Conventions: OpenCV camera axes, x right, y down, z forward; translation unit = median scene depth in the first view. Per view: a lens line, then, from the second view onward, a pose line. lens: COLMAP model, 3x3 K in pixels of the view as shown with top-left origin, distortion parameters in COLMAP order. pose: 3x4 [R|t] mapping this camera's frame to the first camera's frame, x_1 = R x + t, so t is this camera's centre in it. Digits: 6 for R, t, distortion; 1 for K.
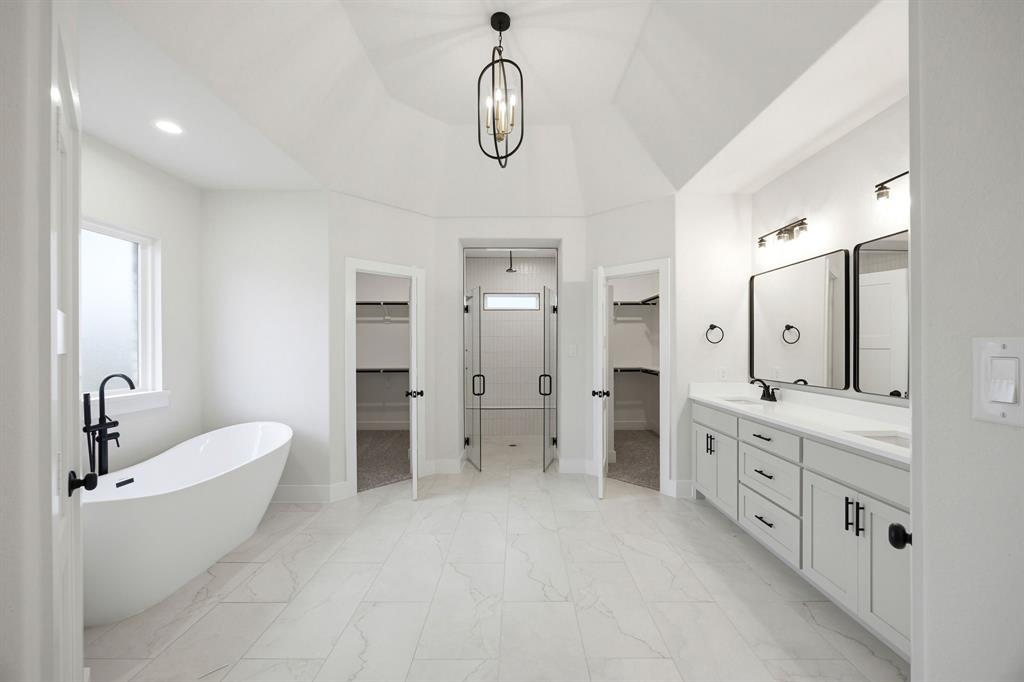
lens RADIAL K [[393.5, 0, 518.8], [0, 393.5, 346.7], [0, 0, 1]] dist [-0.003159, -0.000018]
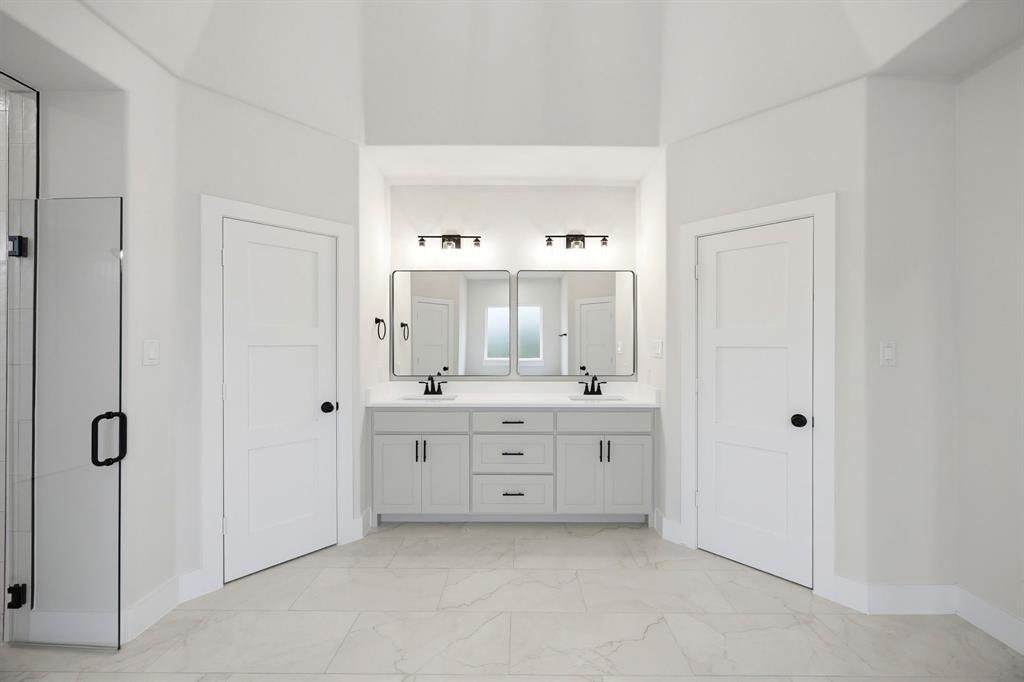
lens RADIAL K [[393.5, 0, 516.4], [0, 393.5, 342.4], [0, 0, 1]] dist [-0.003159, -0.000018]
pose [[0.007740, 0.009643, 0.999924, -0.455447], [0.005098, 0.999940, -0.009683, 0.009793], [-0.999957, 0.005173, 0.007690, 0.843158]]
